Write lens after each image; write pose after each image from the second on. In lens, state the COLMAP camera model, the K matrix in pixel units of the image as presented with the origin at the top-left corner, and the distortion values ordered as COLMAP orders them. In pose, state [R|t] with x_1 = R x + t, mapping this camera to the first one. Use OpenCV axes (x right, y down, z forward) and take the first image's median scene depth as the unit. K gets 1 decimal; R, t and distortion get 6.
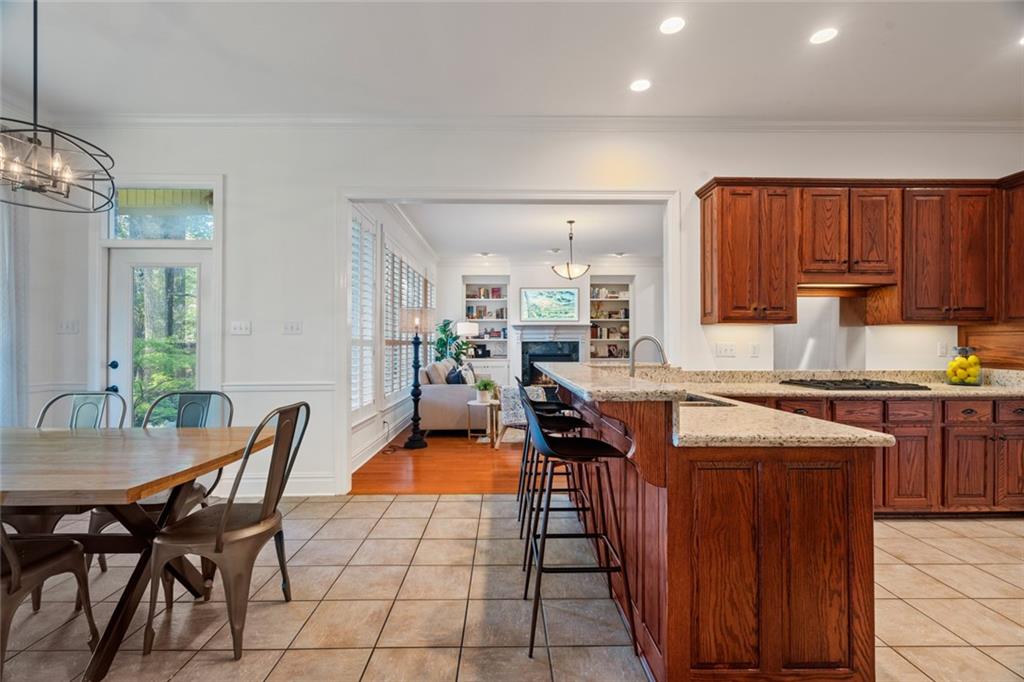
lens RADIAL K [[465.0, 0, 508.8], [0, 465.0, 337.3], [0, 0, 1]] dist [-0.011215, 0.002246]
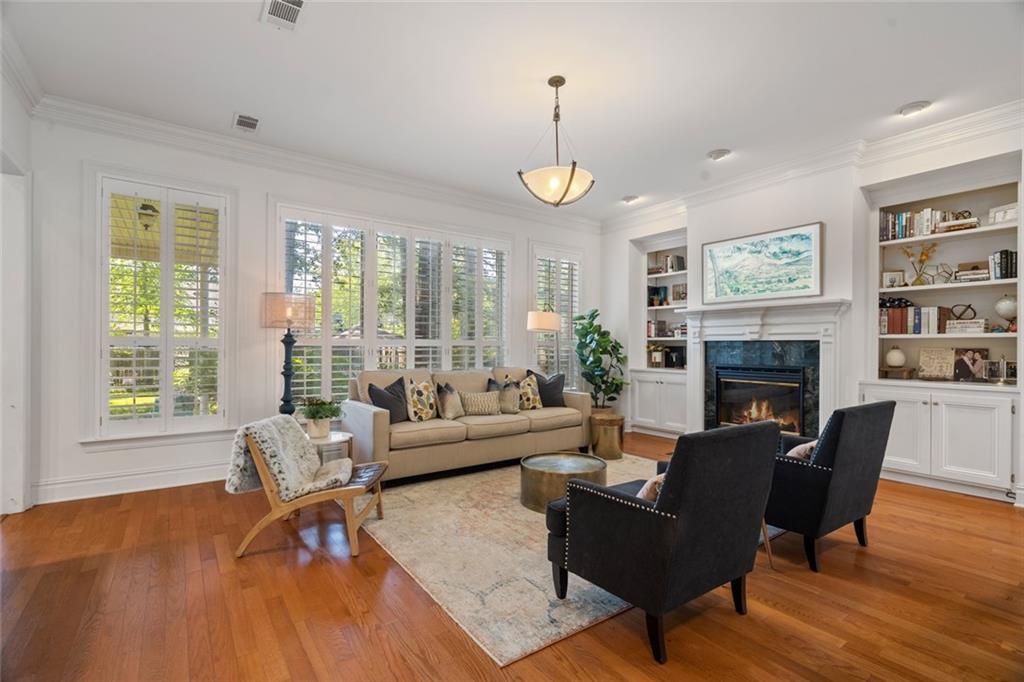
lens RADIAL K [[465.0, 0, 505.3], [0, 465.0, 344.4], [0, 0, 1]] dist [-0.011215, 0.002246]
pose [[0.572301, 0.001790, -0.820042, 0.333490], [0.008131, 0.999936, 0.007857, 0.006736], [0.820003, -0.011165, 0.572250, 0.475848]]
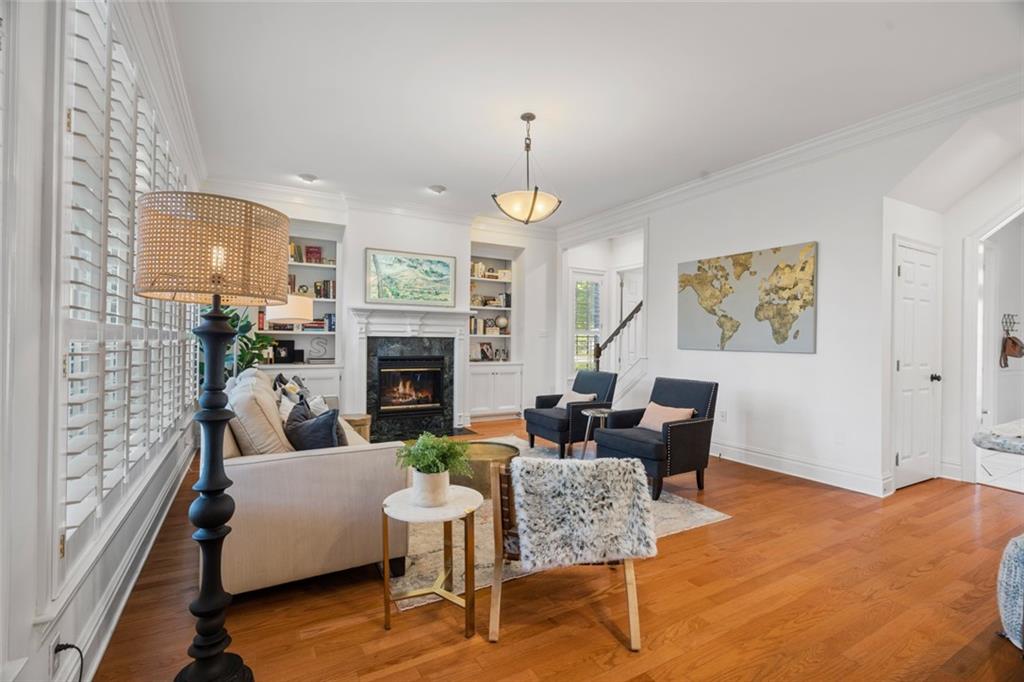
lens RADIAL K [[465.0, 0, 508.9], [0, 465.0, 337.2], [0, 0, 1]] dist [-0.011215, 0.002246]
pose [[0.876578, 0.015575, 0.481008, -0.098136], [-0.018481, 0.999828, 0.001305, 0.006001], [-0.480906, -0.010033, 0.876715, 0.367488]]
